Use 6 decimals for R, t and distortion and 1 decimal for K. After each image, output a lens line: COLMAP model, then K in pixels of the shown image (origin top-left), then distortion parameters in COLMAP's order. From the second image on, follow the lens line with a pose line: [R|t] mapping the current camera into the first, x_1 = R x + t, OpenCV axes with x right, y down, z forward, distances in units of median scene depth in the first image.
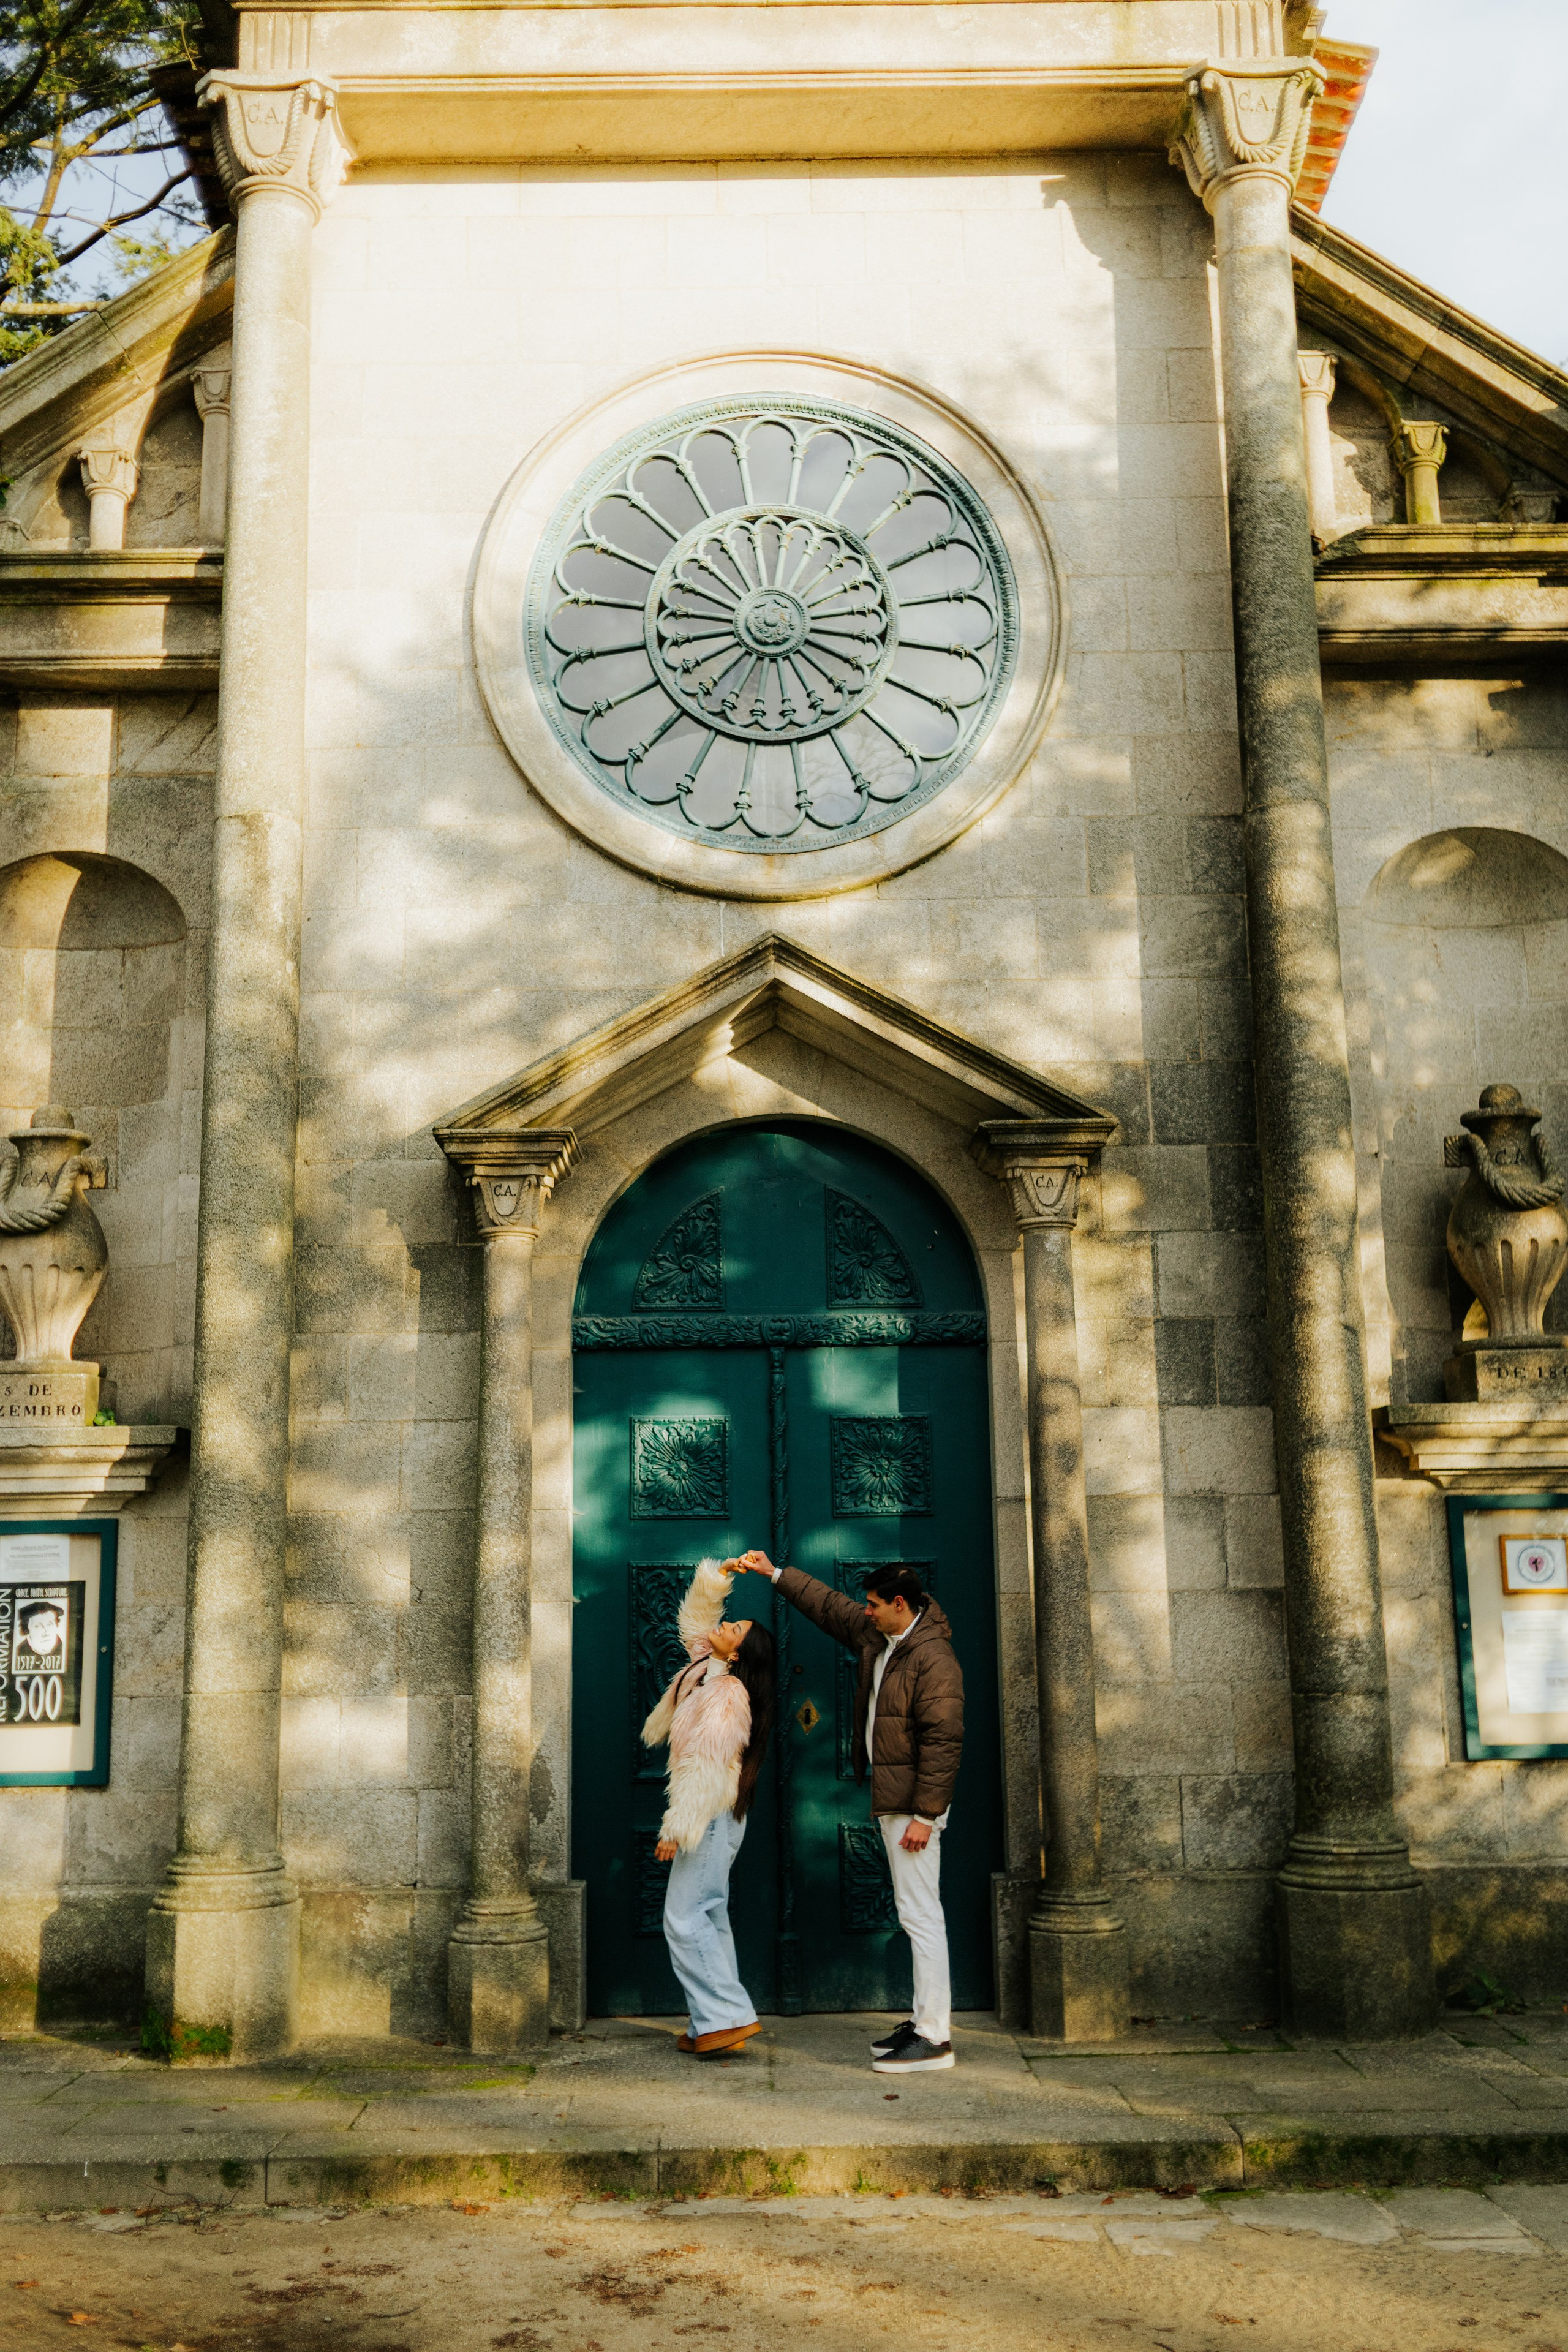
lens RADIAL K [[2278.1, 0, 794.5], [0, 2278.1, 1167.9], [0, 0, 1]] dist [-0.011082, 0.031190]
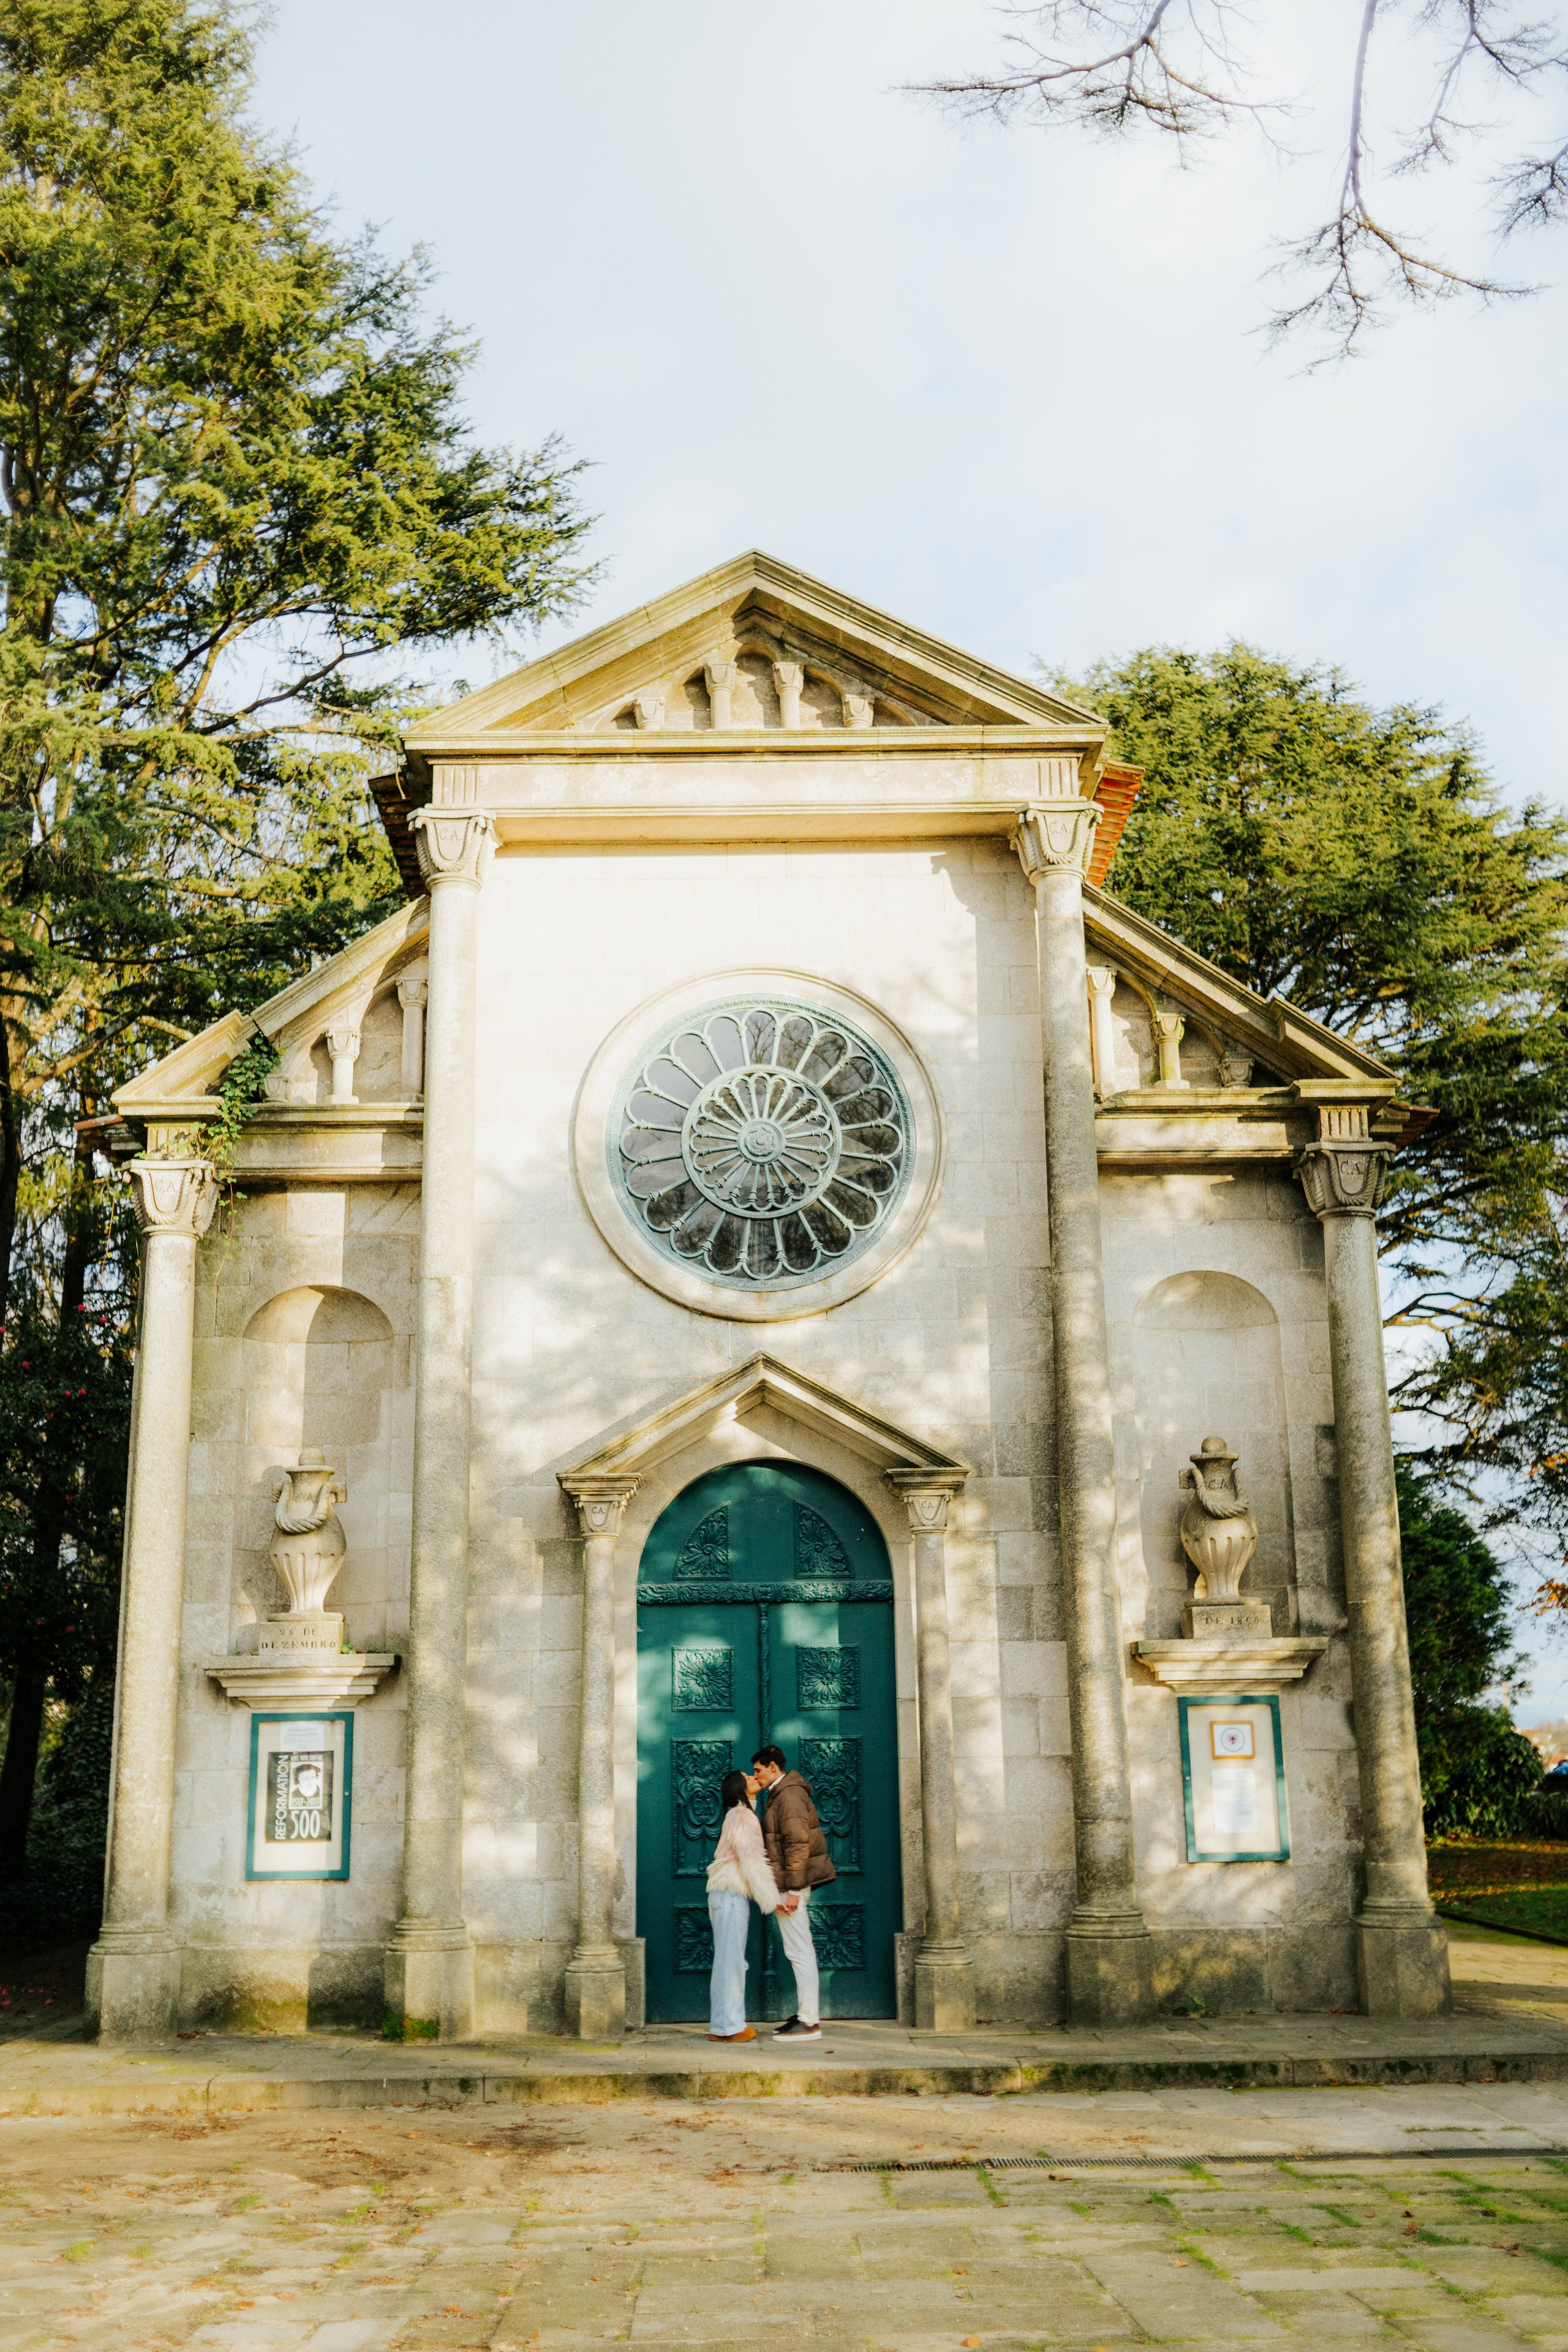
lens RADIAL K [[2278.1, 0, 794.5], [0, 2278.1, 1167.9], [0, 0, 1]] dist [-0.011082, 0.031190]
pose [[0.999935, 0.002436, 0.011169, -0.004460], [-0.001744, 0.998101, -0.061579, -0.130961], [-0.011298, 0.061556, 0.998040, -0.634000]]
